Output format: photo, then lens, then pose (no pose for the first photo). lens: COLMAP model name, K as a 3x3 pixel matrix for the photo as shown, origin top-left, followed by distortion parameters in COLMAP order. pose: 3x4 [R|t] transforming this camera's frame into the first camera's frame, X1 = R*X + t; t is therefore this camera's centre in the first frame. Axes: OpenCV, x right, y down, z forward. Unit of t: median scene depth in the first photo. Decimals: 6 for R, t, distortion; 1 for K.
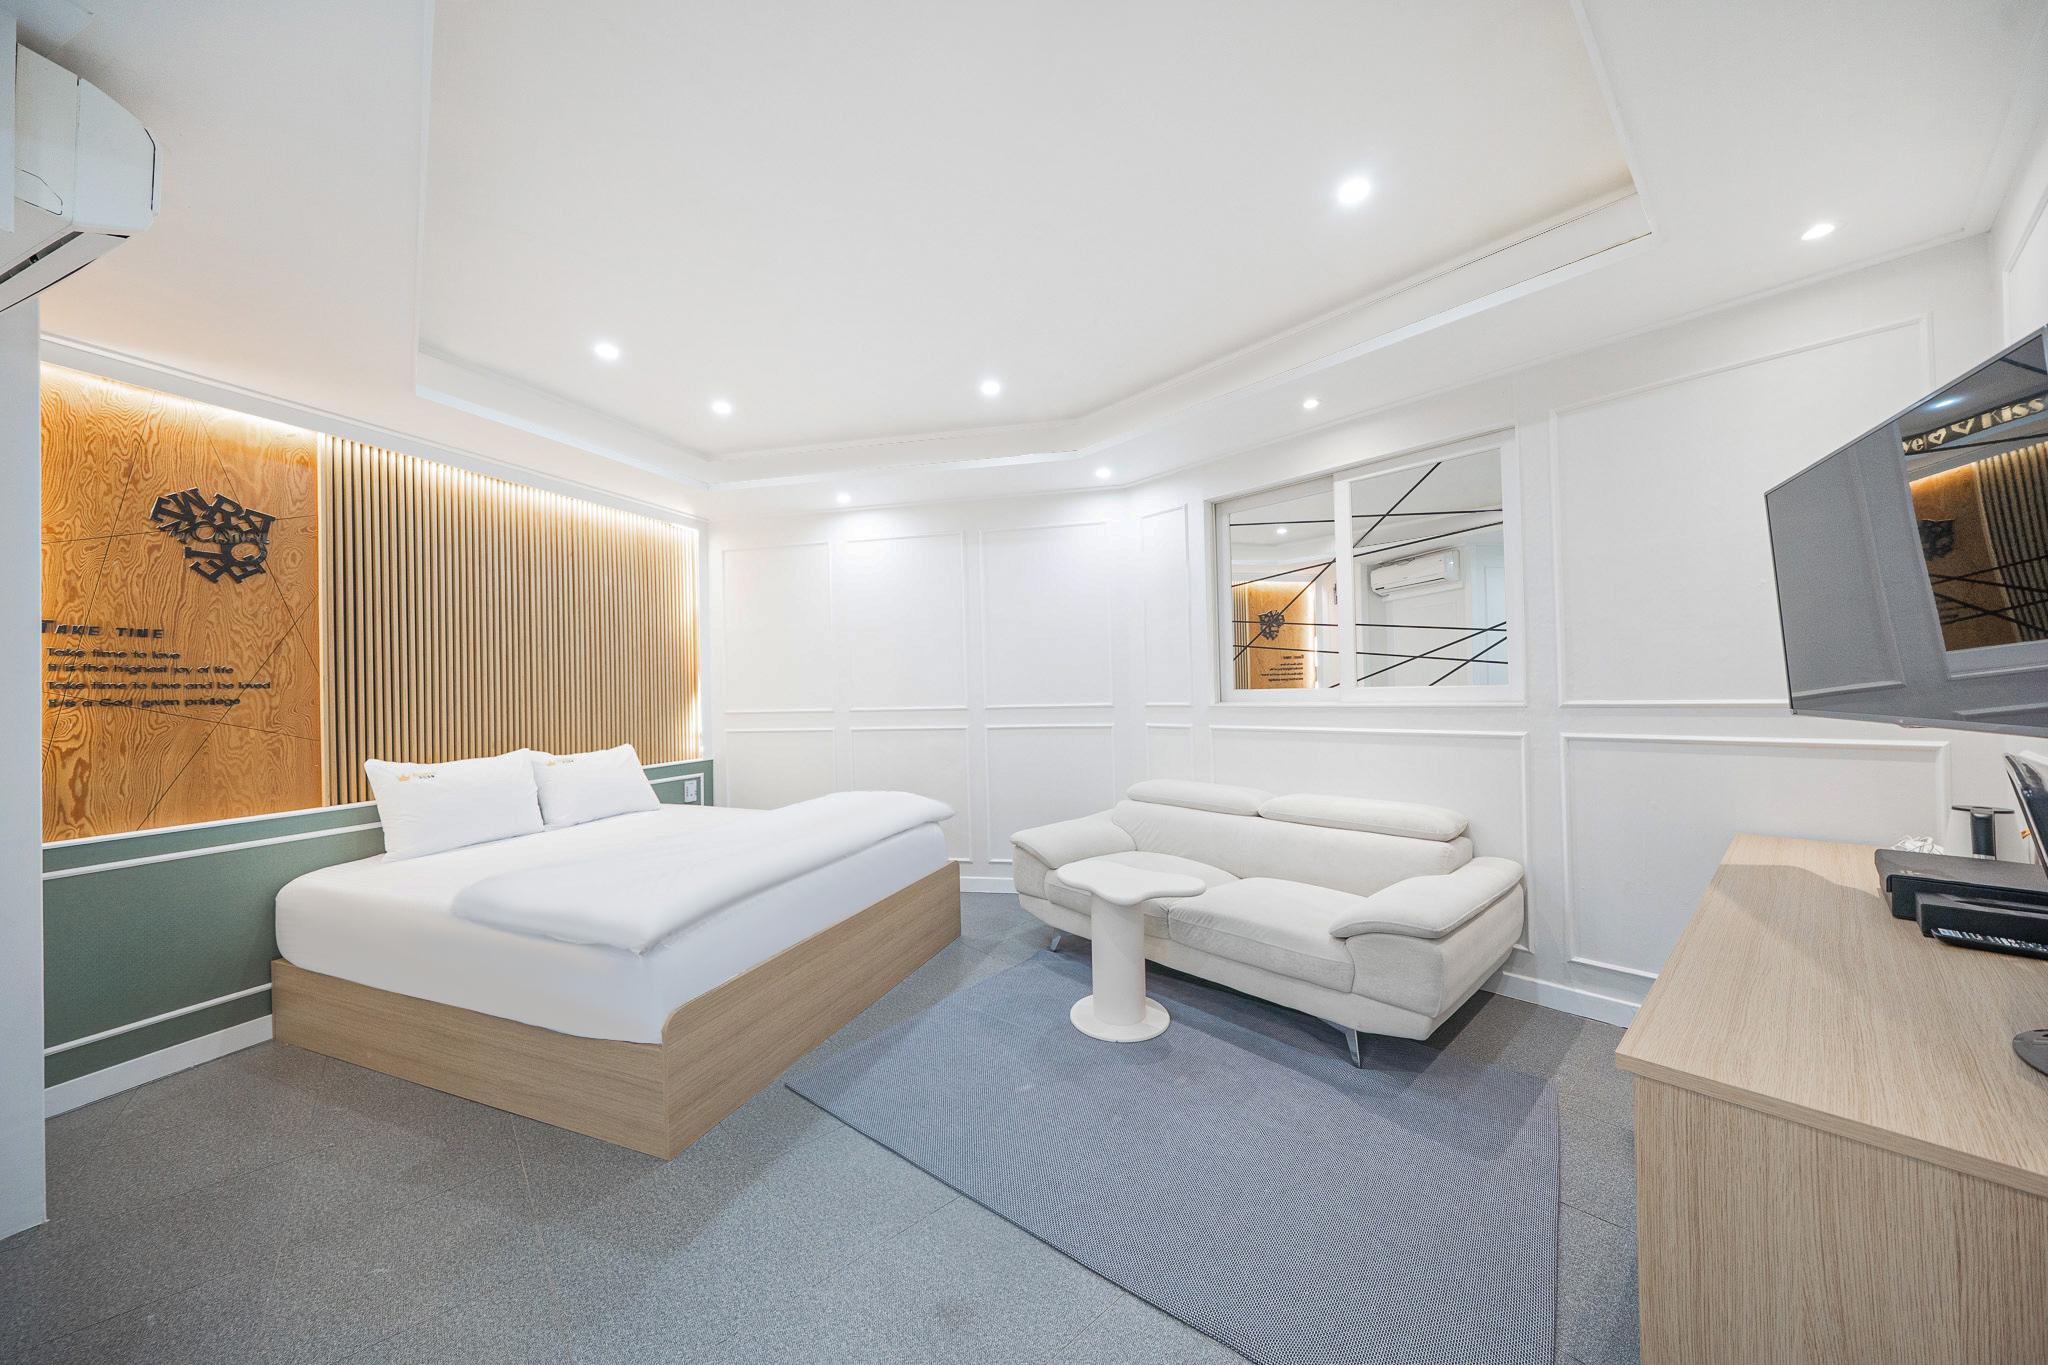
lens RADIAL K [[700.5, 0, 1024.0], [0, 700.5, 682.5], [0, 0, 1]] dist [-0.000354, -0.000019]
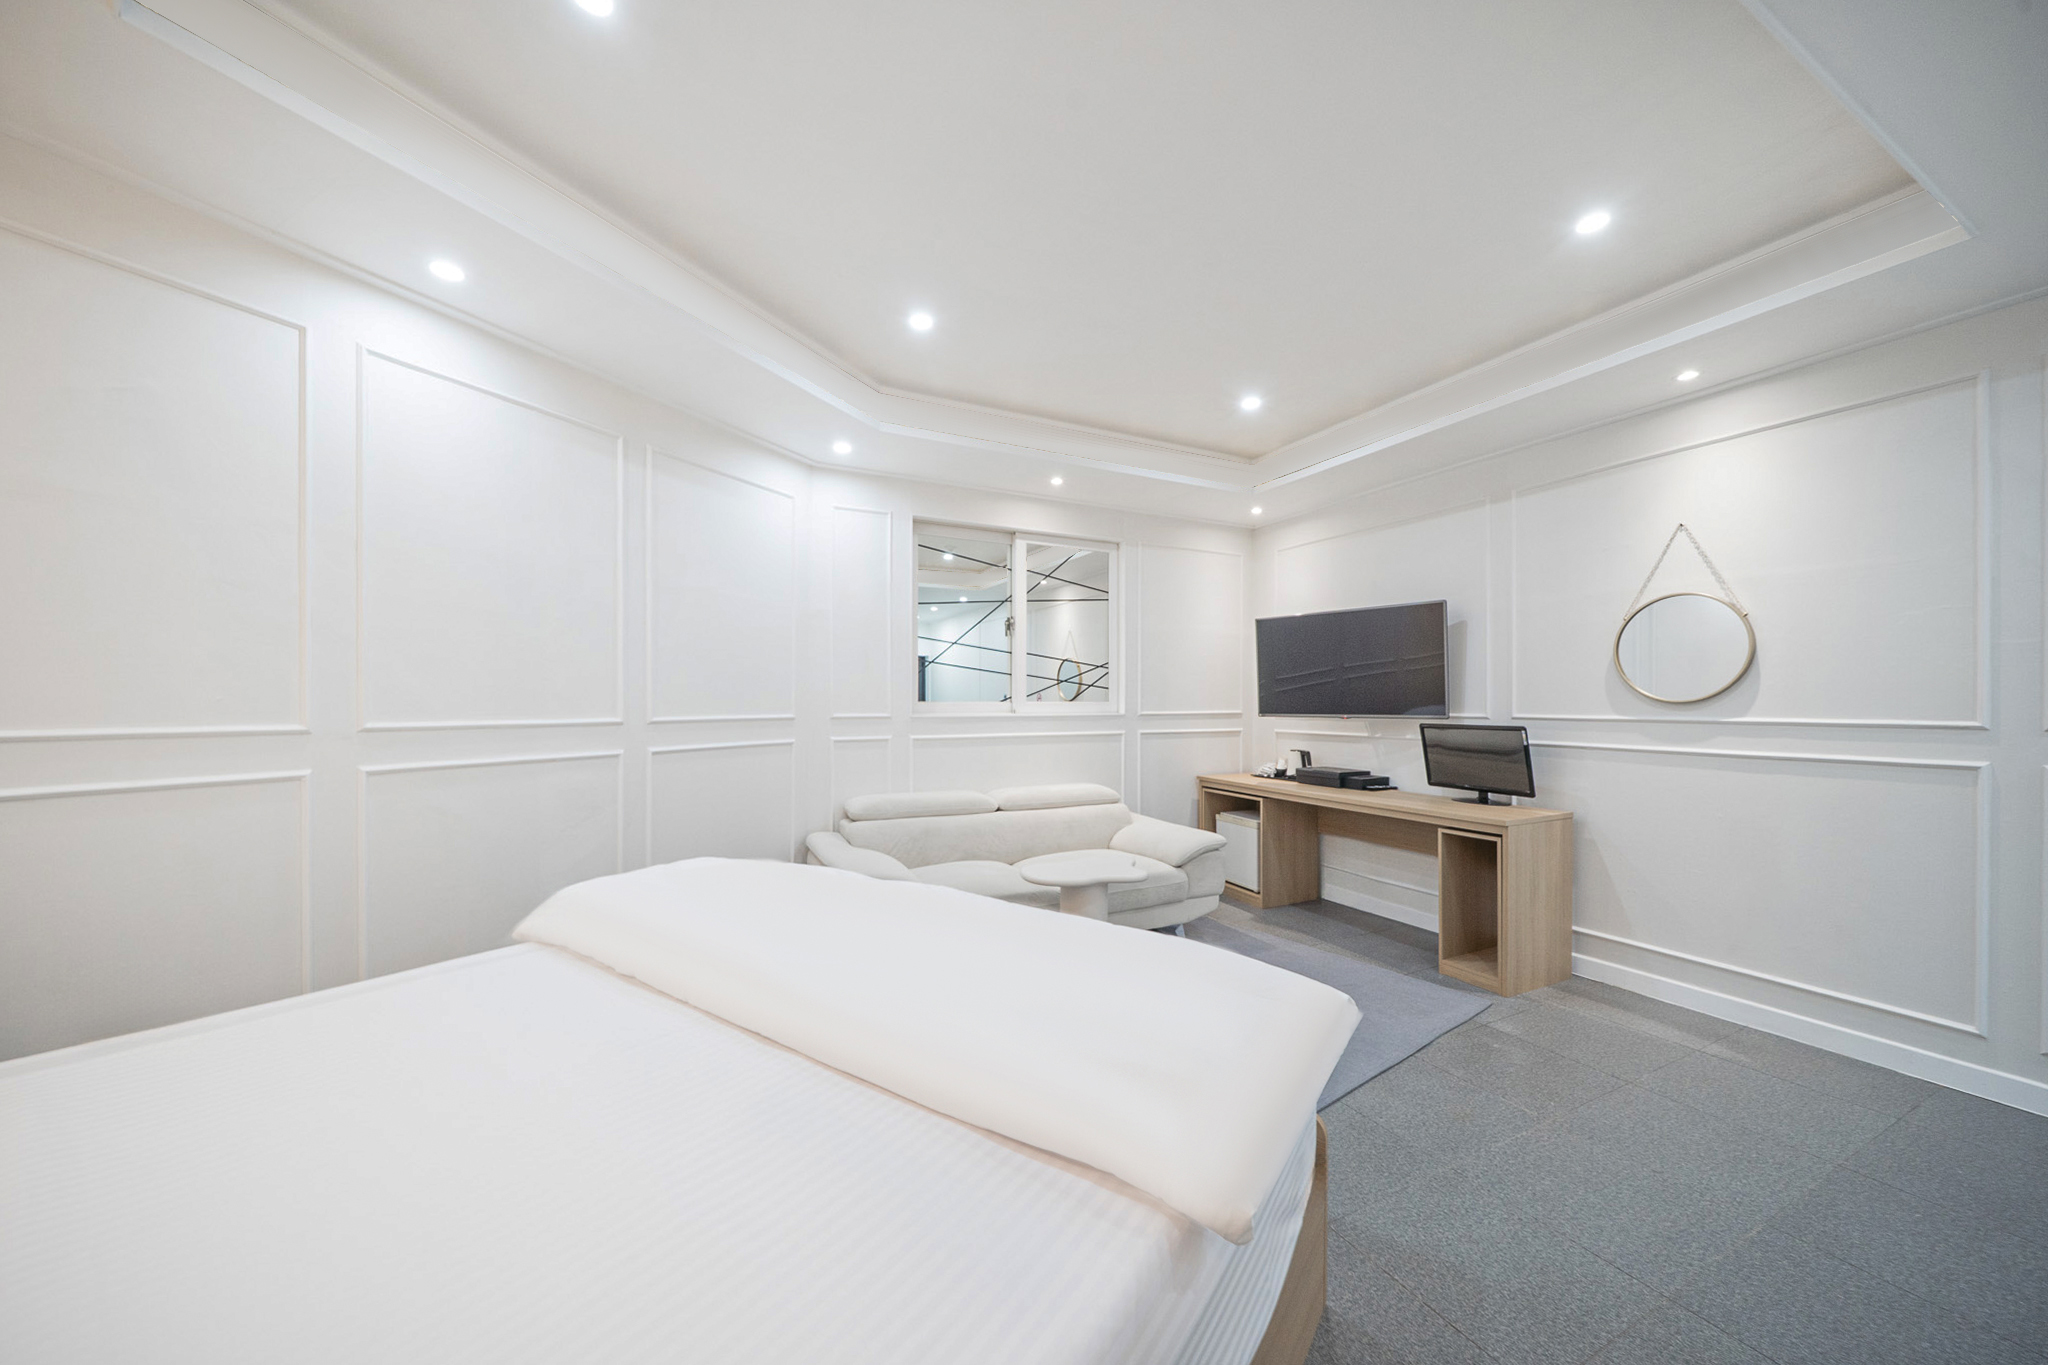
lens RADIAL K [[706.3, 0, 1030.8], [0, 706.3, 694.0], [0, 0, 1]] dist [-0.000797, -0.000039]
pose [[0.248441, 0.031899, 0.968122, -1.063076], [-0.016278, 0.999454, -0.028754, 0.040346], [-0.968510, -0.008615, 0.248825, 0.893297]]
